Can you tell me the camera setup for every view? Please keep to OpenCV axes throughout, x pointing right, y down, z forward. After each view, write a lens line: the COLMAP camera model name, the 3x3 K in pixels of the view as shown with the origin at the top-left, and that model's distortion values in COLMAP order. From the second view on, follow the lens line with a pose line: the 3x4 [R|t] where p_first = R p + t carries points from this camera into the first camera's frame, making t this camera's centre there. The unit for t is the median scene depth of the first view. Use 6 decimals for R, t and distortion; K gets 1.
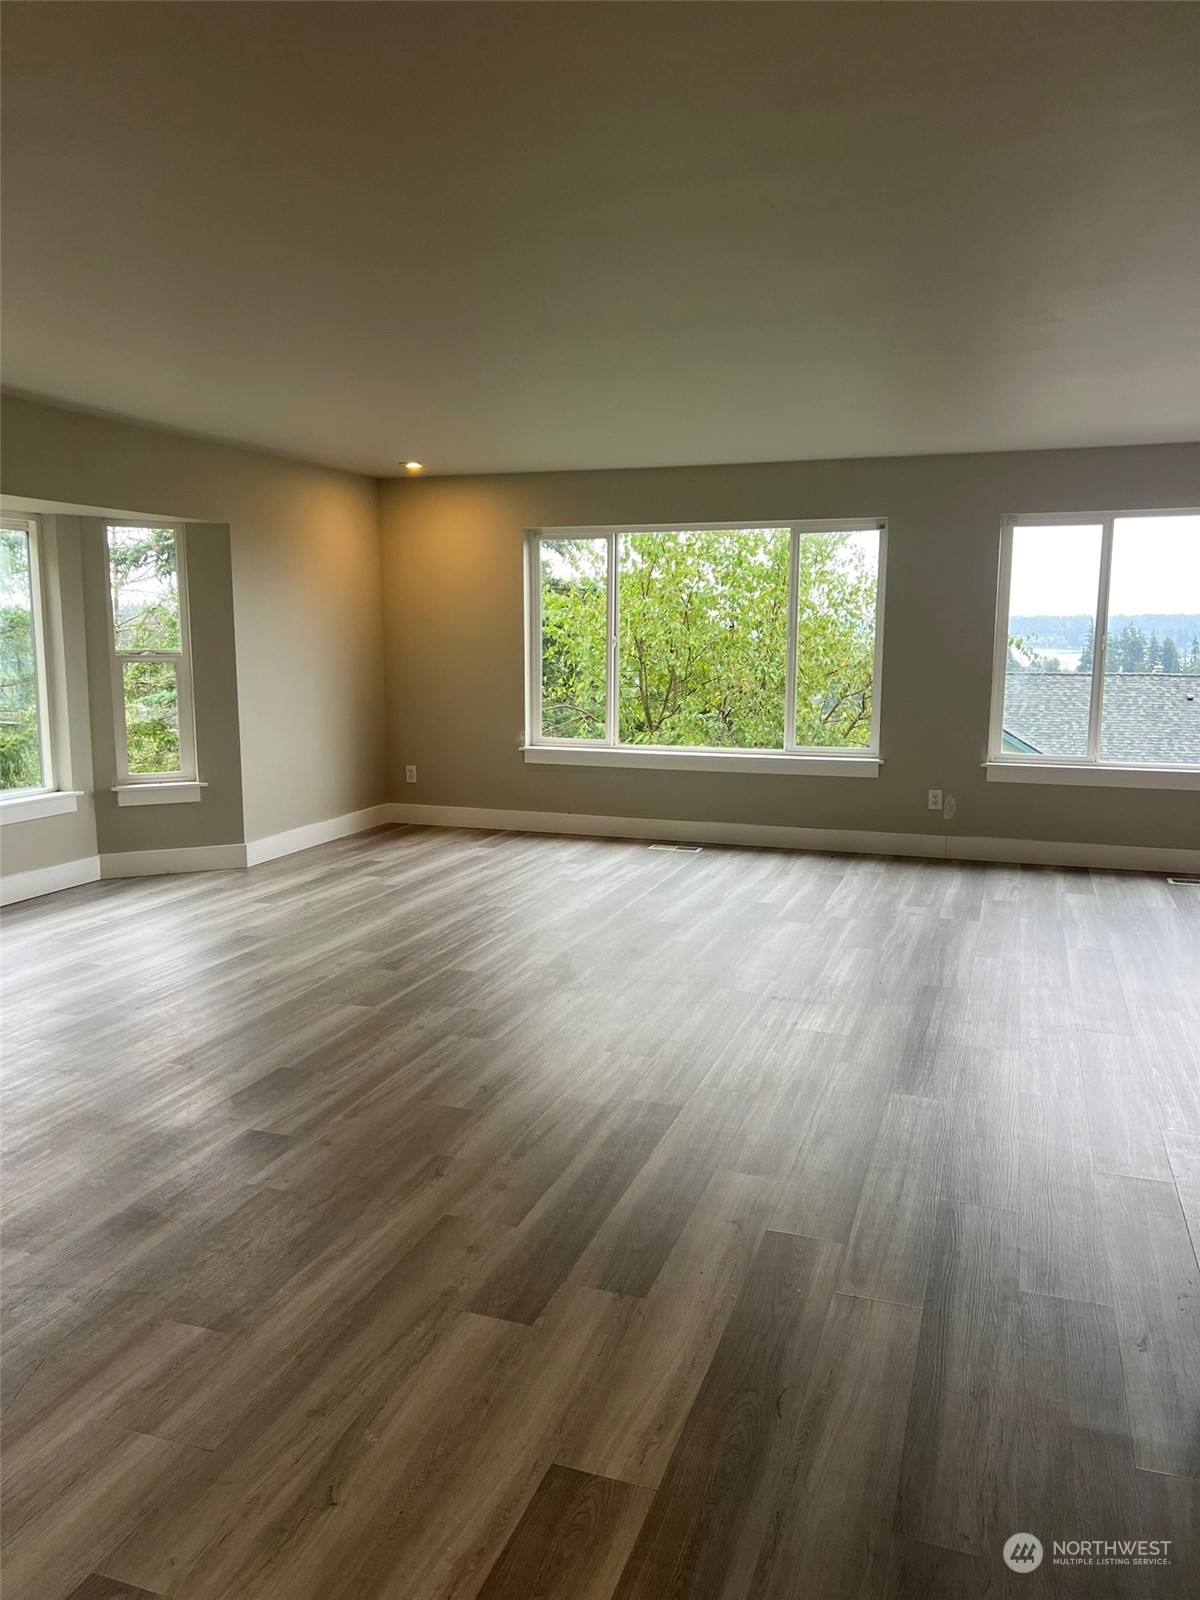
lens RADIAL K [[1211.0, 0, 573.7], [0, 1211.0, 803.3], [0, 0, 1]] dist [0.032592, -0.048591]
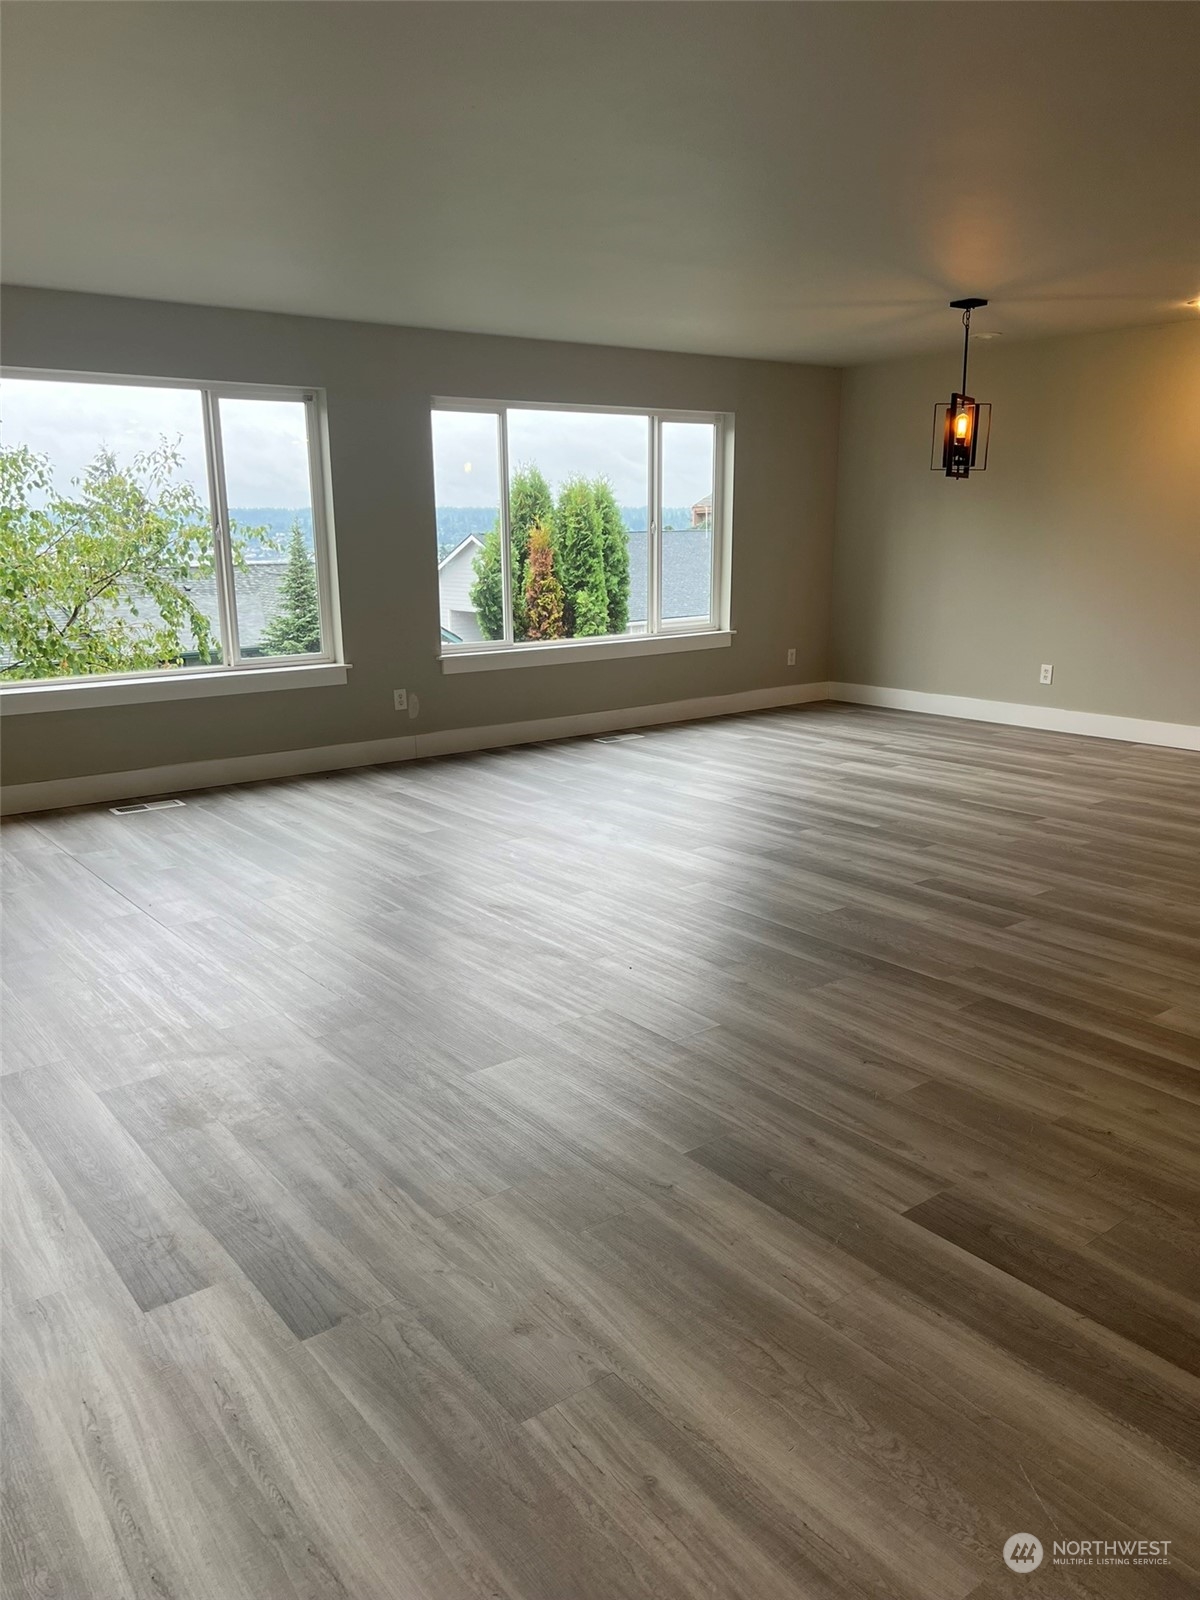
lens RADIAL K [[1211.0, 0, 605.5], [0, 1211.0, 815.3], [0, 0, 1]] dist [0.032592, -0.048591]
pose [[0.532776, -0.209533, 0.819906, -0.416625], [0.134138, 0.977523, 0.162651, -0.047652], [-0.835558, 0.023325, 0.548907, 0.344221]]
